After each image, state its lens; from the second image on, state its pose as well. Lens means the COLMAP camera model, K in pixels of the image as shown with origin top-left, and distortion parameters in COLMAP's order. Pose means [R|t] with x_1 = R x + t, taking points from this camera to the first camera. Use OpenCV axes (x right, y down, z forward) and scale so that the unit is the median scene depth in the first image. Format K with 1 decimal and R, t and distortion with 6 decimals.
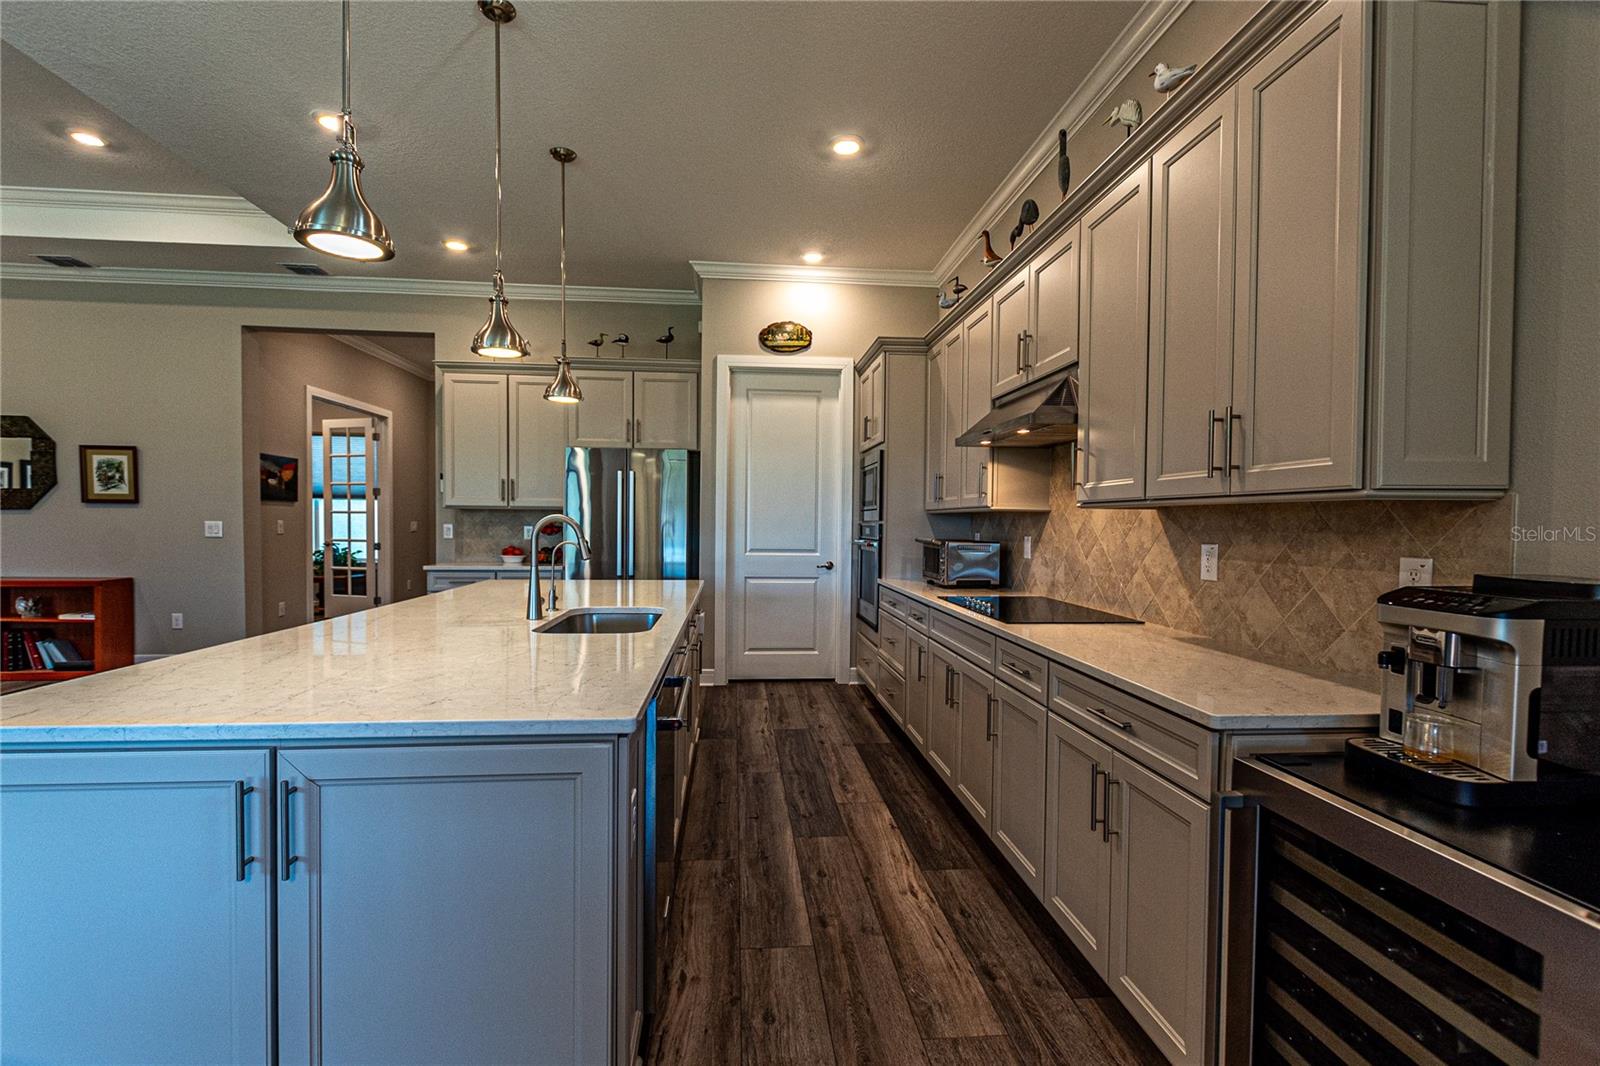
lens RADIAL K [[715.7, 0, 800.5], [0, 715.7, 541.3], [0, 0, 1]] dist [0.004953, -0.001198]
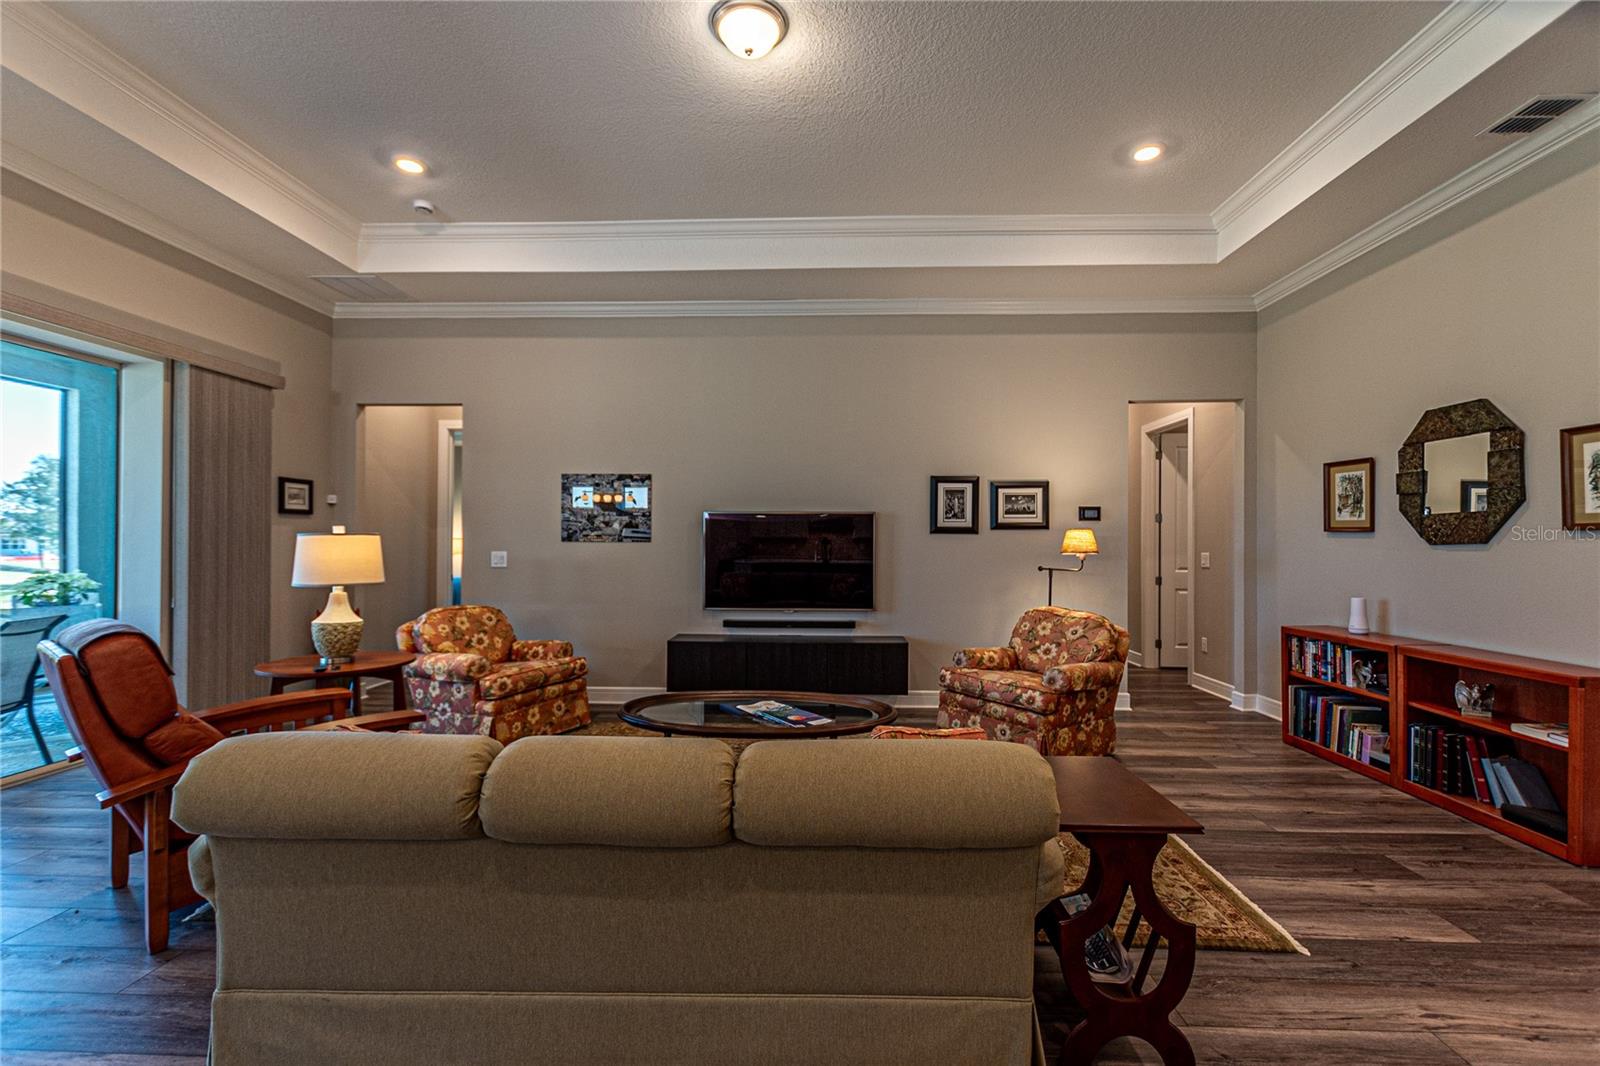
lens RADIAL K [[707.4, 0, 799.9], [0, 707.4, 540.8], [0, 0, 1]] dist [0.014398, -0.007790]
pose [[-0.130088, -0.015773, -0.991377, -0.453854], [-0.034852, 0.999328, -0.011326, -0.022749], [0.990890, 0.033078, -0.130550, 0.592246]]
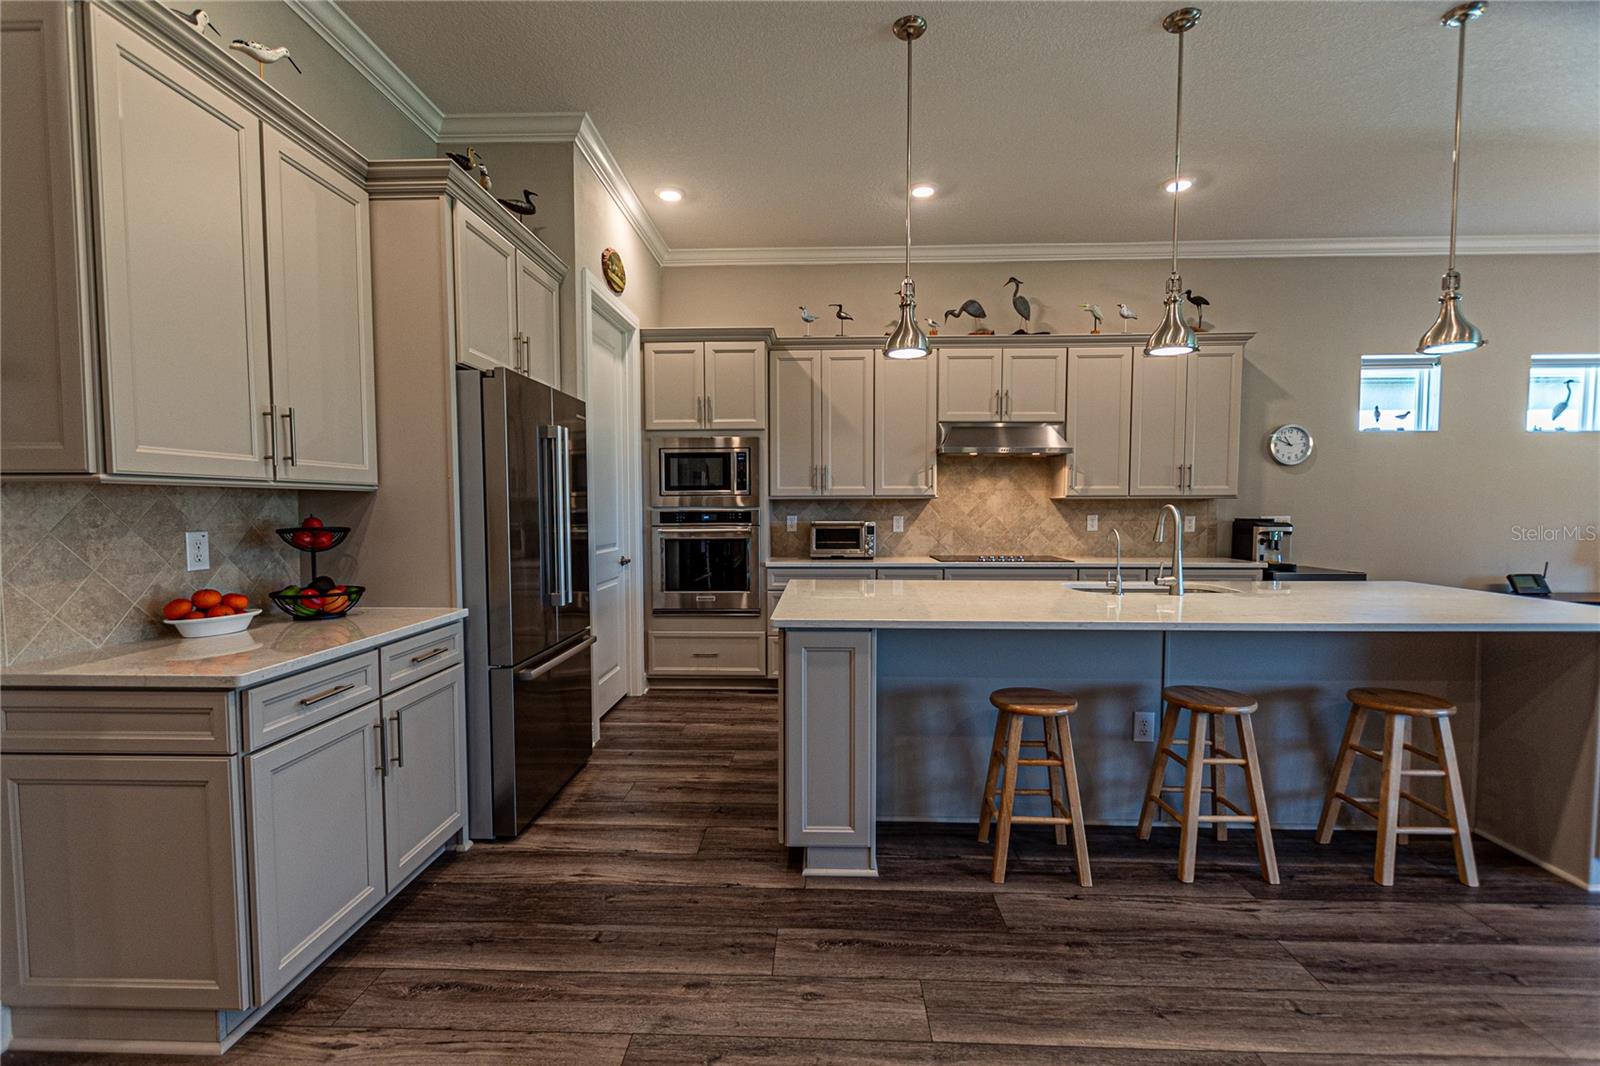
lens RADIAL K [[704.8, 0, 800.5], [0, 704.8, 541.0], [0, 0, 1]] dist [0.007021, -0.003483]
pose [[0.129397, -0.061215, 0.989702, -0.922982], [0.031154, 0.997851, 0.057646, -0.037478], [-0.991103, 0.023374, 0.131026, 0.847905]]
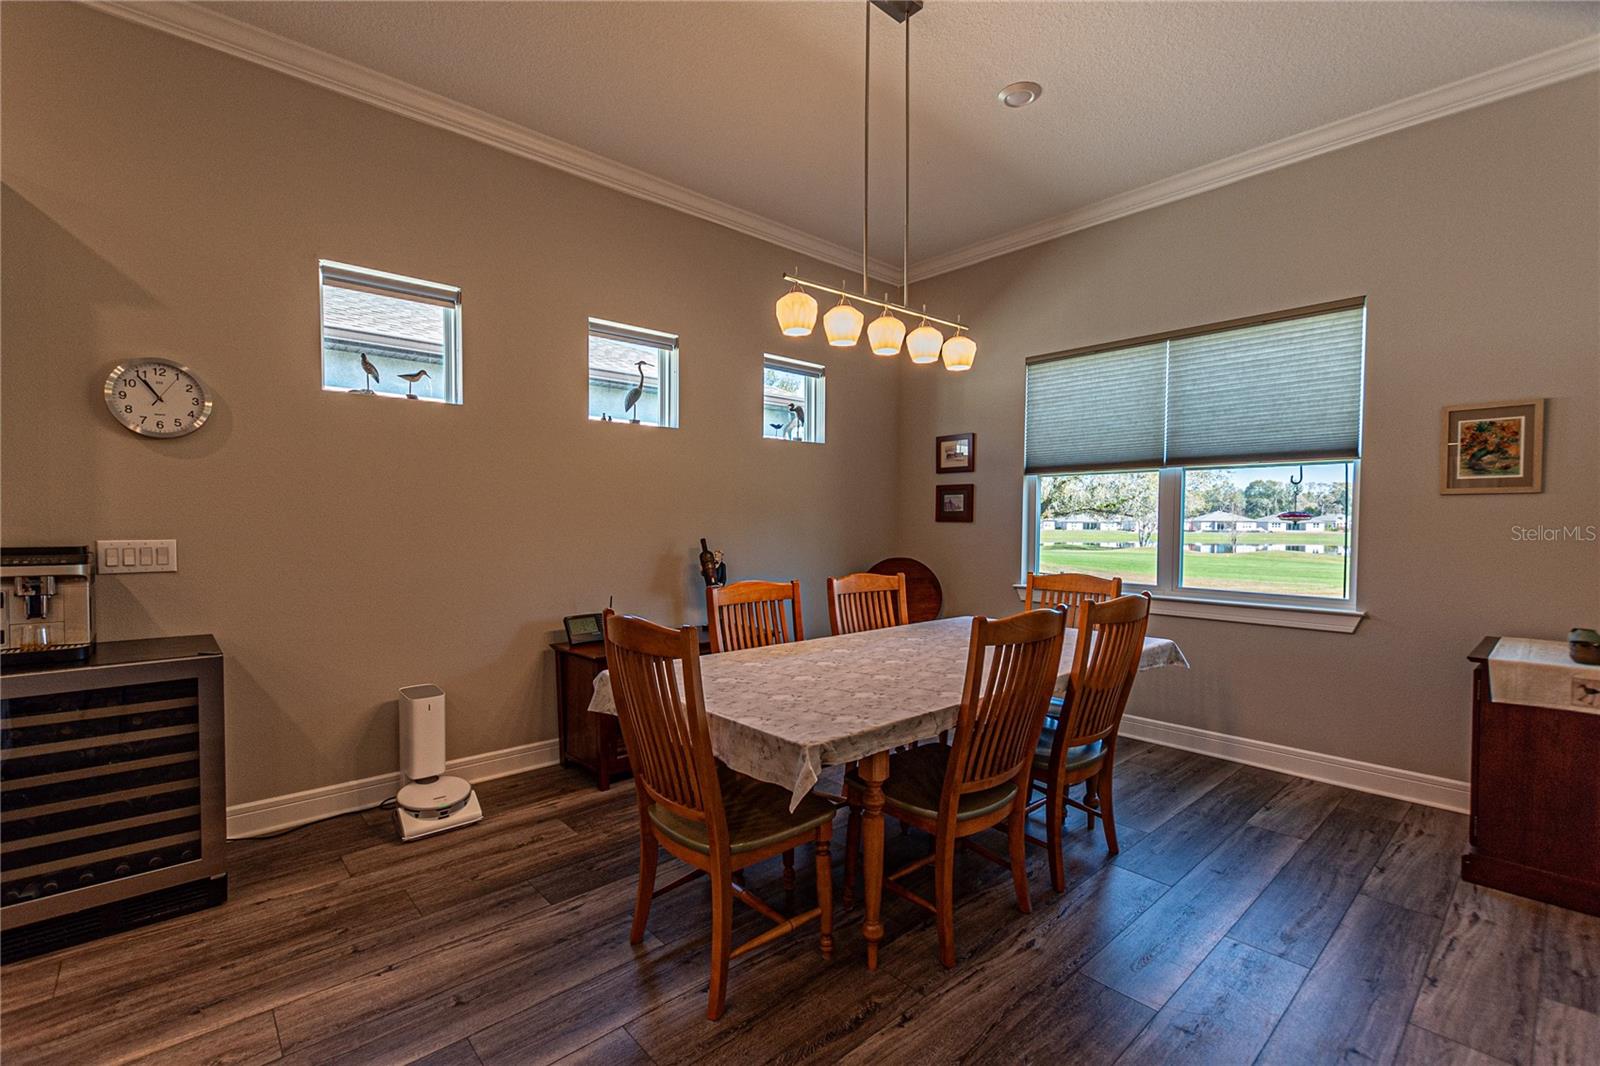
lens RADIAL K [[704.8, 0, 800.5], [0, 704.8, 541.0], [0, 0, 1]] dist [0.007021, -0.003483]
pose [[-0.599442, -0.035197, 0.799644, -0.459241], [0.014089, 0.998414, 0.054507, -0.009797], [-0.800294, 0.043940, -0.597995, 0.139095]]
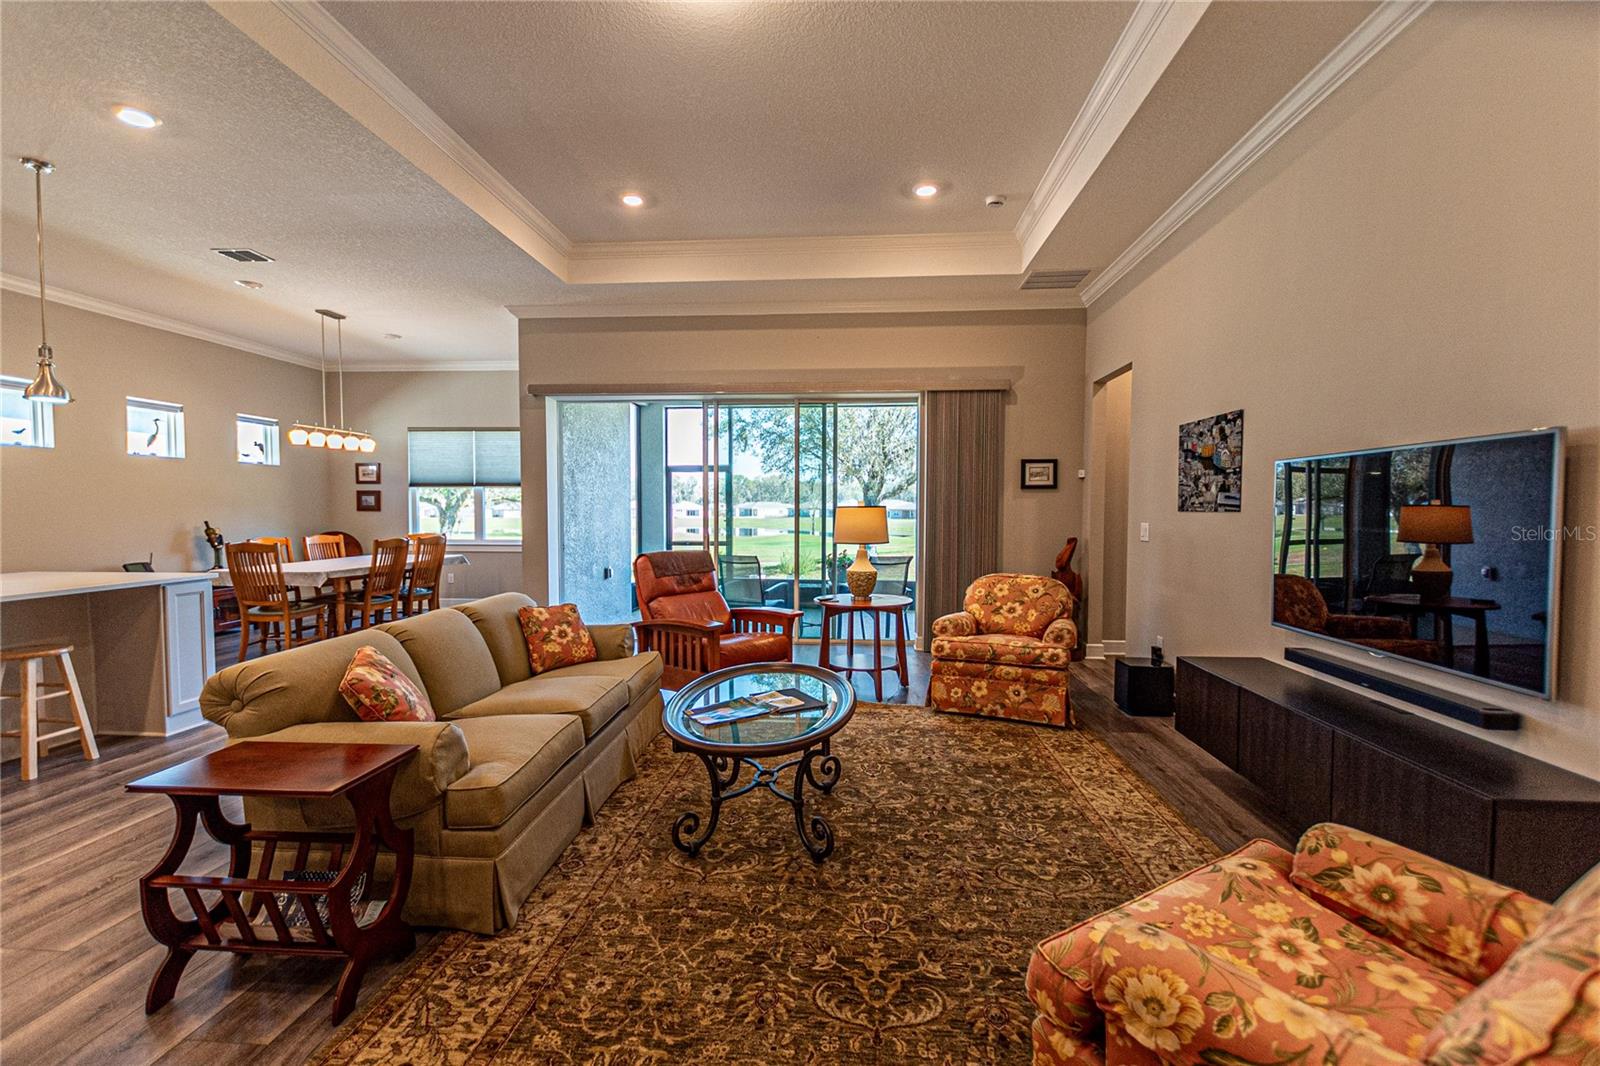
lens RADIAL K [[704.8, 0, 800.5], [0, 704.8, 541.0], [0, 0, 1]] dist [0.007021, -0.003483]
pose [[-0.985268, -0.019091, 0.169948, -1.283622], [-0.006405, 0.997172, 0.074883, -0.050135], [-0.170897, 0.072691, -0.982604, 1.067795]]
